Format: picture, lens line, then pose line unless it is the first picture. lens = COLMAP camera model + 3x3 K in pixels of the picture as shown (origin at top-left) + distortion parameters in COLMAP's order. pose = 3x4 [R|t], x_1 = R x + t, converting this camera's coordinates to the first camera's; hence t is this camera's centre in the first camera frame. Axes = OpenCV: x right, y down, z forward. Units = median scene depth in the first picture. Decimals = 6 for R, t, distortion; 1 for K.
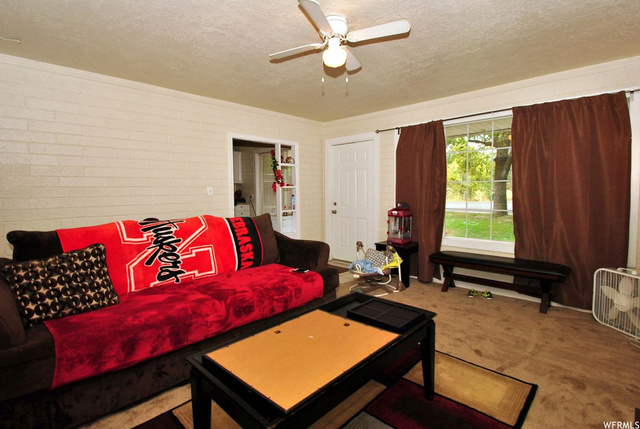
lens RADIAL K [[312.1, 0, 320.8], [0, 312.1, 199.2], [0, 0, 1]] dist [-0.000118, -0.000078]
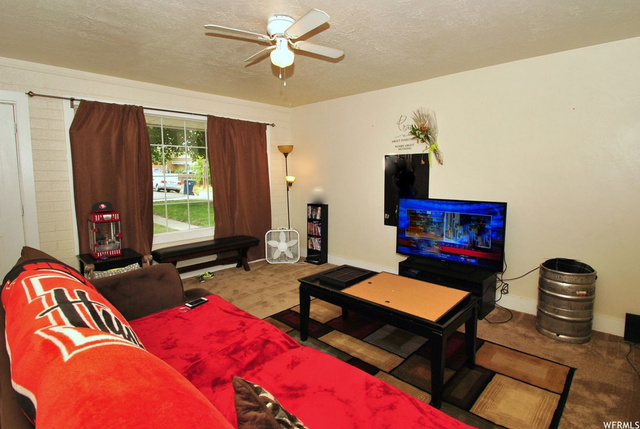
lens RADIAL K [[327.3, 0, 321.8], [0, 327.3, 204.5], [0, 0, 1]] dist [-0.002486, -0.000470]
pose [[0.008200, -0.083558, 0.996469, -0.659063], [0.032934, 0.995985, 0.083246, -0.042624], [-0.999424, 0.032135, 0.010919, 0.564983]]
